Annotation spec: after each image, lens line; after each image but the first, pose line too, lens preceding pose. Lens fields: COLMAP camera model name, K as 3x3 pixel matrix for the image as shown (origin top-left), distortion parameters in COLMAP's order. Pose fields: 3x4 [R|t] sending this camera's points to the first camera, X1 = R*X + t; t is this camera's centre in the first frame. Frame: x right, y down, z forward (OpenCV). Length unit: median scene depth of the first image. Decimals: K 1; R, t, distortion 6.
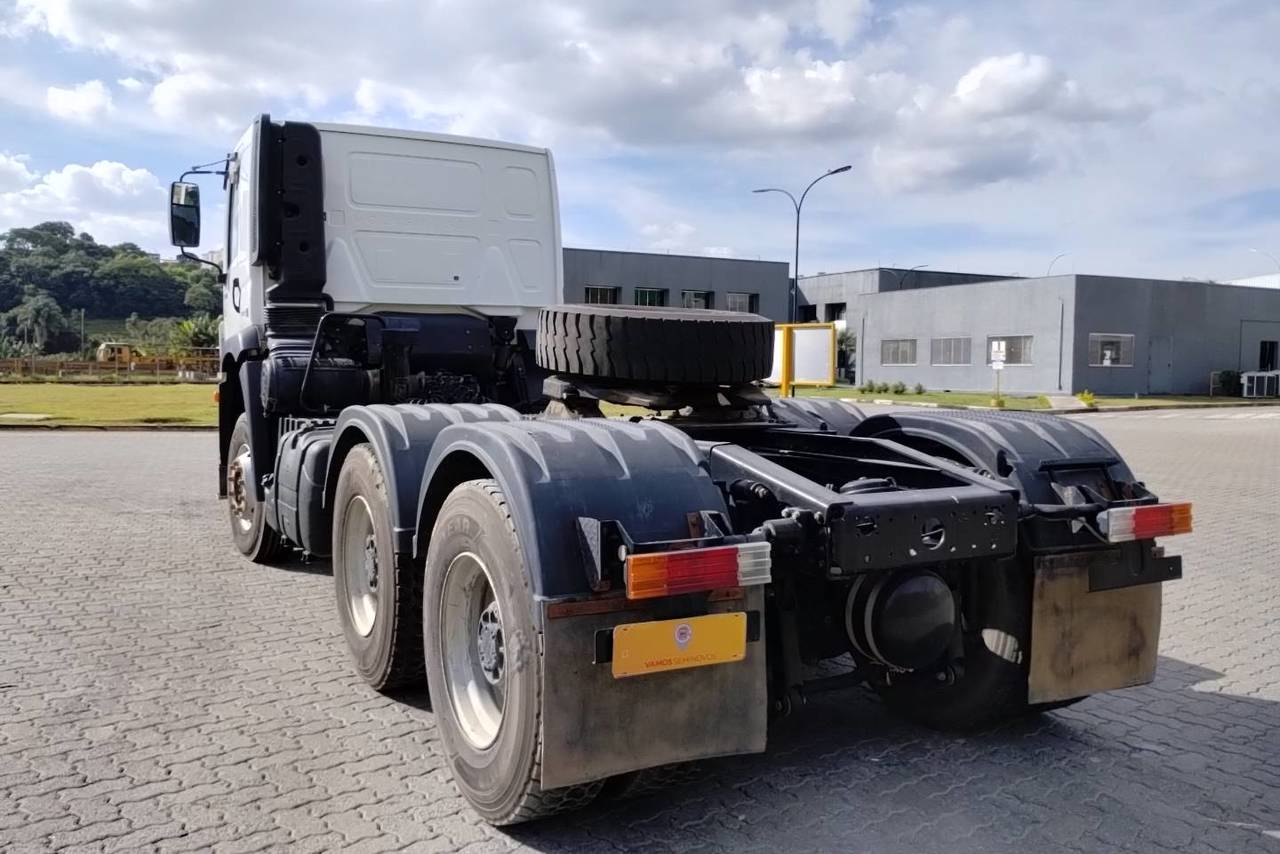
lens RADIAL K [[1055.6, 0, 632.7], [0, 1055.6, 421.1], [0, 0, 1]] dist [0.038260, -0.004062]
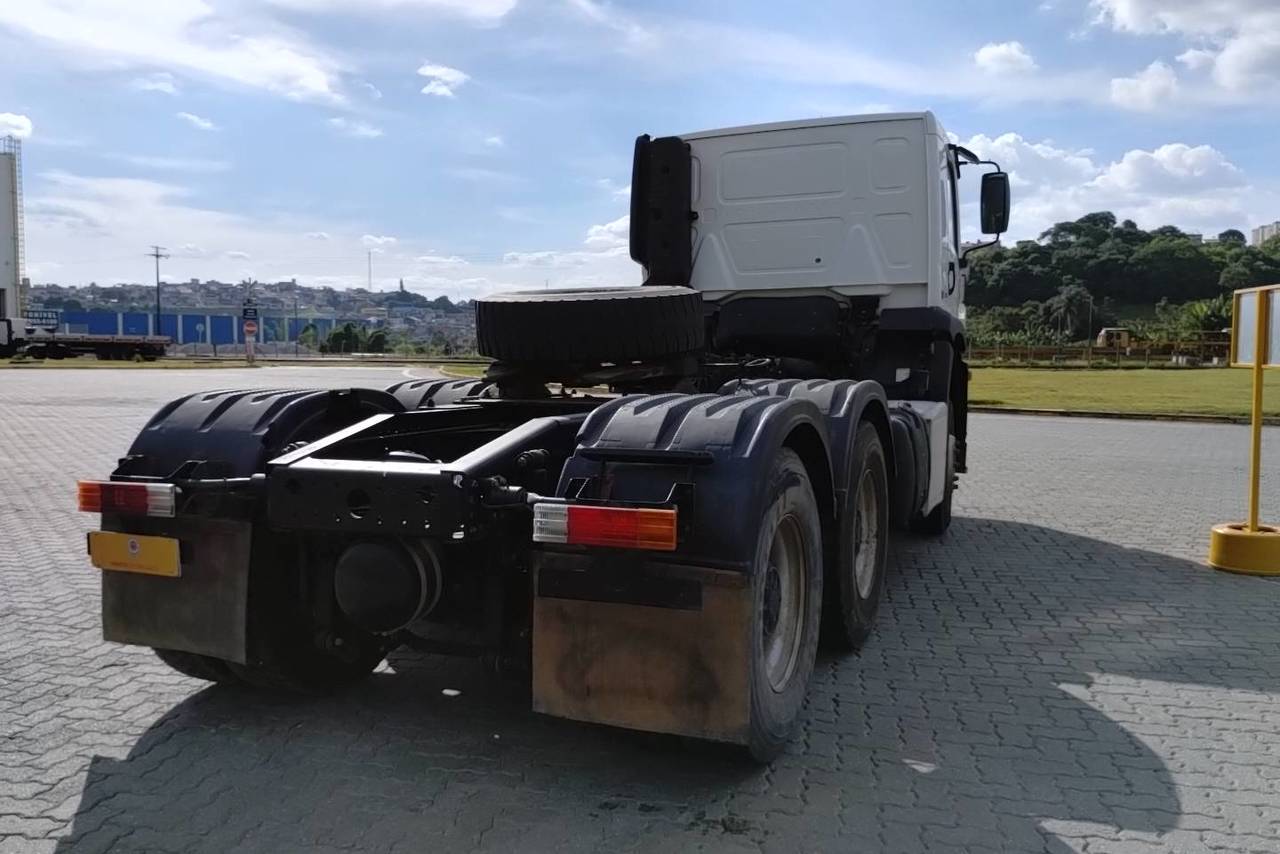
lens RADIAL K [[1055.6, 0, 632.7], [0, 1055.6, 421.1], [0, 0, 1]] dist [0.038260, -0.004062]
pose [[0.630379, 0.046268, -0.774907, 0.158214], [-0.035587, 0.998895, 0.030692, -0.002031], [0.775471, 0.008229, 0.631329, 0.068814]]
